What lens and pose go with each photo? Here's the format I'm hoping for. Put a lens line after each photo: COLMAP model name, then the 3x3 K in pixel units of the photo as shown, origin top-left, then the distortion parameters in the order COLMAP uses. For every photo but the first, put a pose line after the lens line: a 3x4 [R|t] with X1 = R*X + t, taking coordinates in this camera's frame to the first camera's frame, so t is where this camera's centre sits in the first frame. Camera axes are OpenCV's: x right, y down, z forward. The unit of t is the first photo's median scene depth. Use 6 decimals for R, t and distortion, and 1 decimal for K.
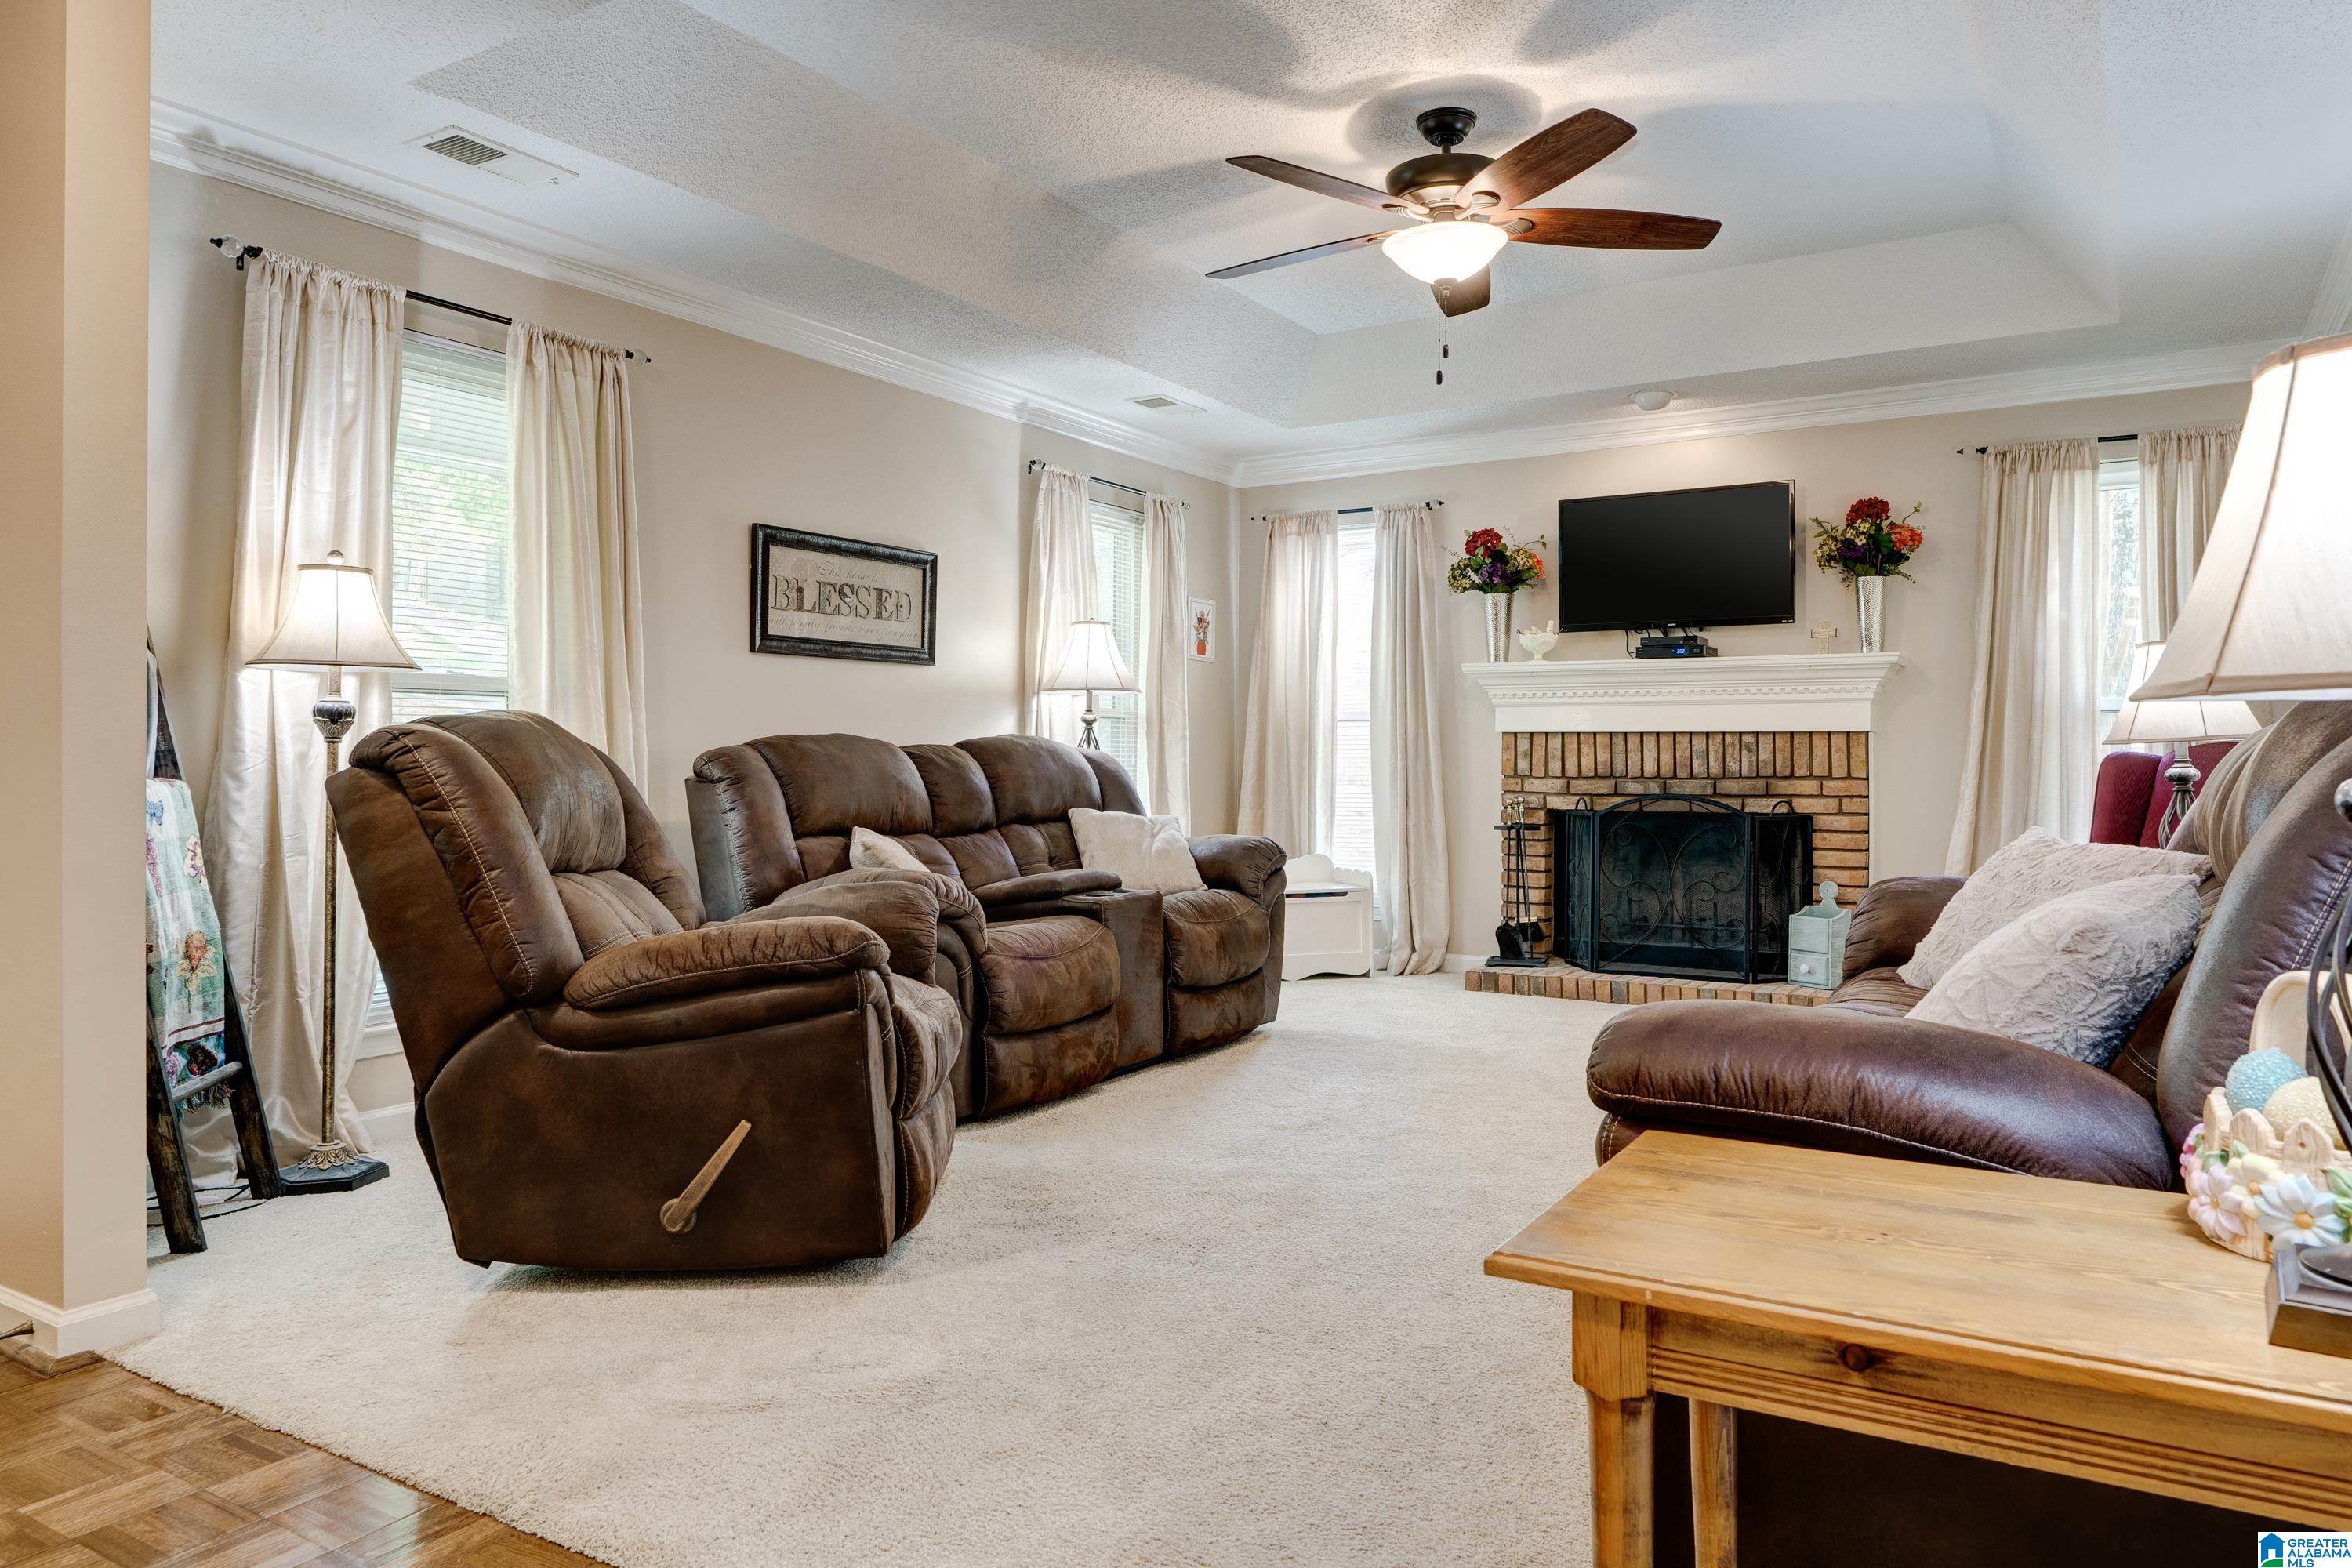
lens RADIAL K [[1577.4, 0, 1176.6], [0, 1577.4, 772.2], [0, 0, 1]] dist [0.004643, 0.001392]
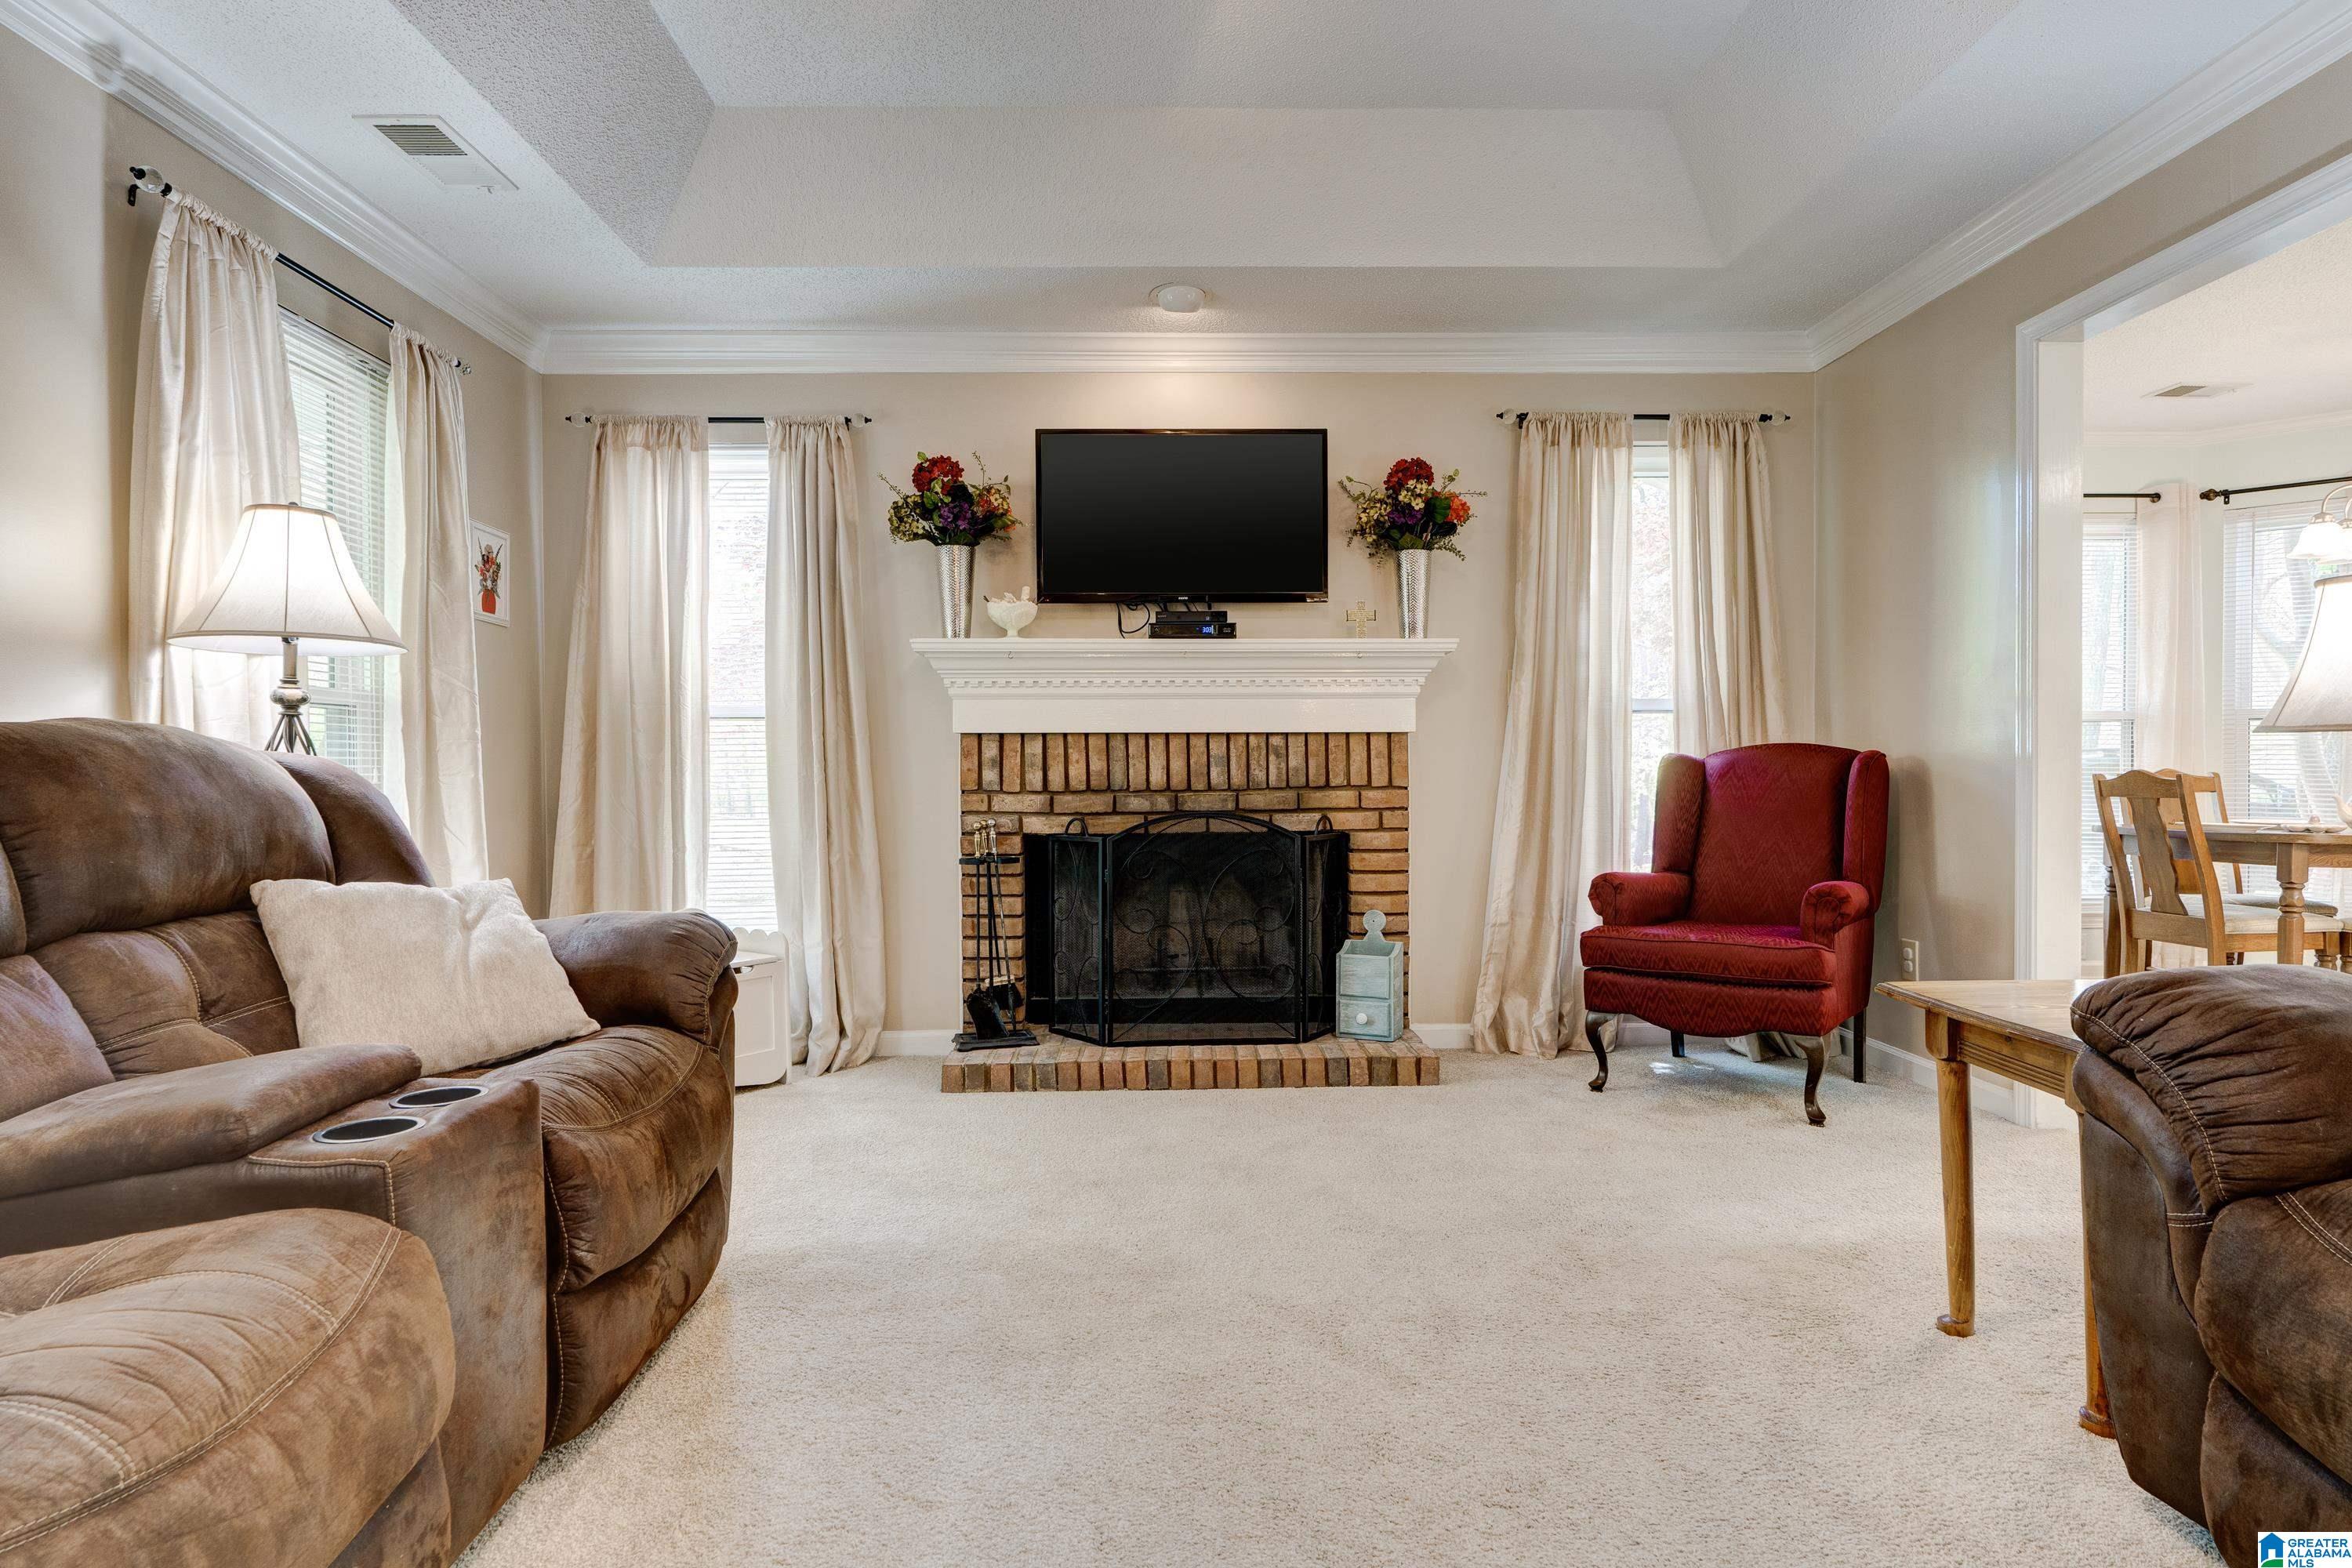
lens RADIAL K [[1238.1, 0, 1181.8], [0, 1238.1, 793.8], [0, 0, 1]] dist [-0.009138, 0.003165]
pose [[0.828545, -0.019521, 0.559582, -0.039438], [0.014820, 0.999807, 0.012935, -0.002900], [-0.559727, -0.002424, 0.828674, 0.490697]]
